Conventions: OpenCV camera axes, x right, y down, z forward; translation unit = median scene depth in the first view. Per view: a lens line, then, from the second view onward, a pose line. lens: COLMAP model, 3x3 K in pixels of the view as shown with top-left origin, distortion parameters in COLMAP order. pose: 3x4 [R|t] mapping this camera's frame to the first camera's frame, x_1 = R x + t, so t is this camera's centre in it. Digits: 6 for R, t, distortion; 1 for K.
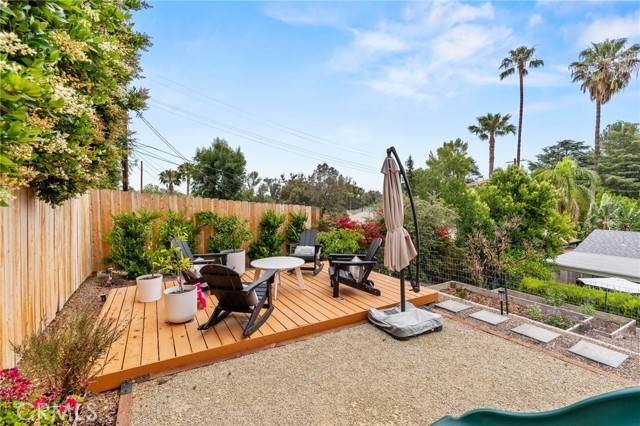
lens RADIAL K [[291.8, 0, 321.6], [0, 291.8, 204.9], [0, 0, 1]] dist [-0.004416, 0.000836]
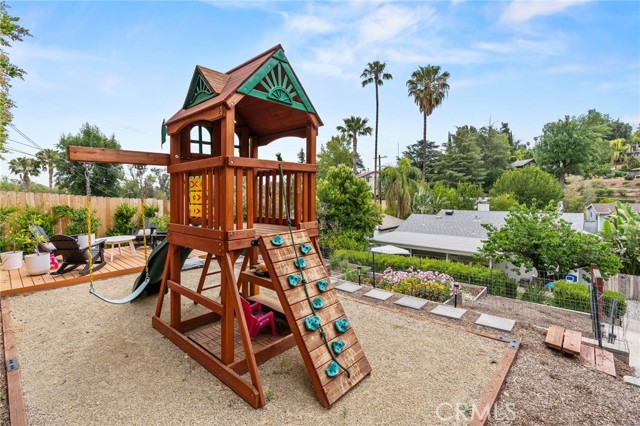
lens RADIAL K [[302.3, 0, 299.9], [0, 302.3, 209.5], [0, 0, 1]] dist [-0.013303, 0.000199]
pose [[0.965948, -0.023505, 0.257667, 0.088202], [0.012531, 0.998946, 0.044149, -0.001334], [-0.258433, -0.039416, 0.965225, -0.170767]]
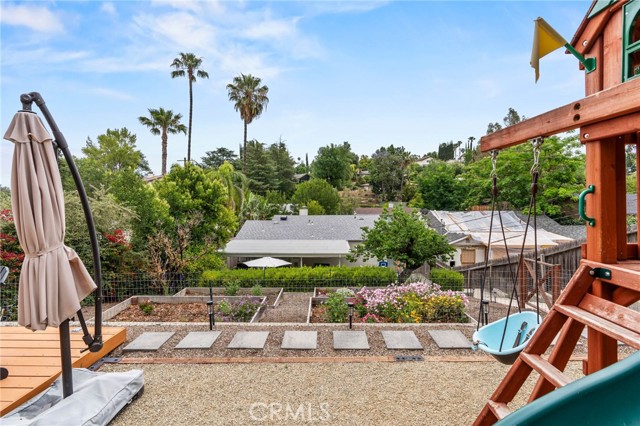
lens RADIAL K [[291.8, 0, 321.6], [0, 291.8, 204.9], [0, 0, 1]] dist [-0.004416, 0.000836]
pose [[0.512786, -0.016258, 0.858363, 0.010519], [0.006590, 0.999866, 0.015002, -0.000553], [-0.858491, -0.002036, 0.512824, 0.055166]]
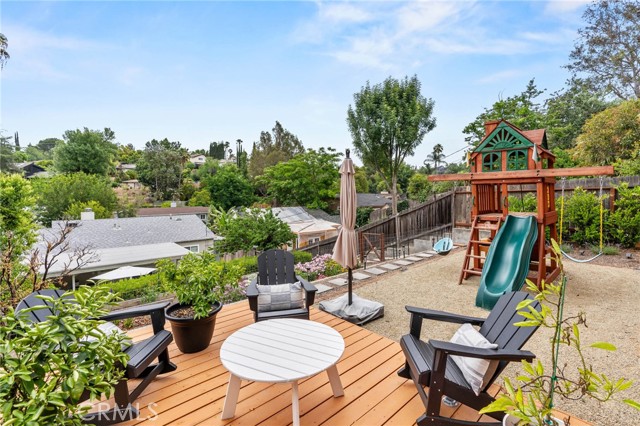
lens RADIAL K [[305.6, 0, 317.3], [0, 305.6, 199.2], [0, 0, 1]] dist [-0.001041, -0.000010]
pose [[-0.225619, -0.006134, 0.974196, -0.152417], [0.015287, 0.999835, 0.009835, -0.005890], [-0.974096, 0.017111, -0.225488, 0.258157]]
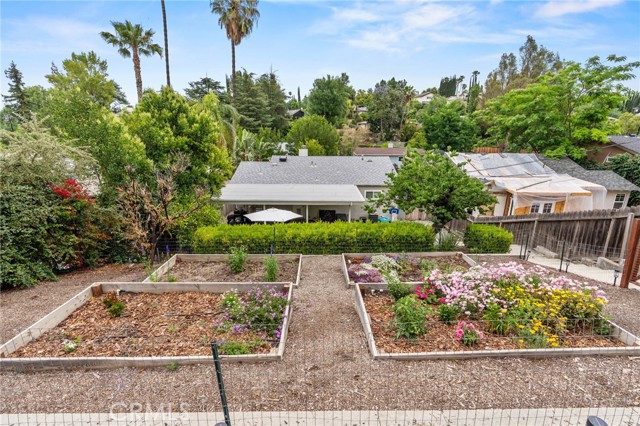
lens RADIAL K [[285.6, 0, 323.5], [0, 285.6, 207.8], [0, 0, 1]] dist [-0.001681, -0.000171]
pose [[0.479228, -0.203247, 0.853833, 0.092296], [-0.003960, 0.972308, 0.233672, -0.001630], [-0.877681, -0.115363, 0.465152, 0.158777]]
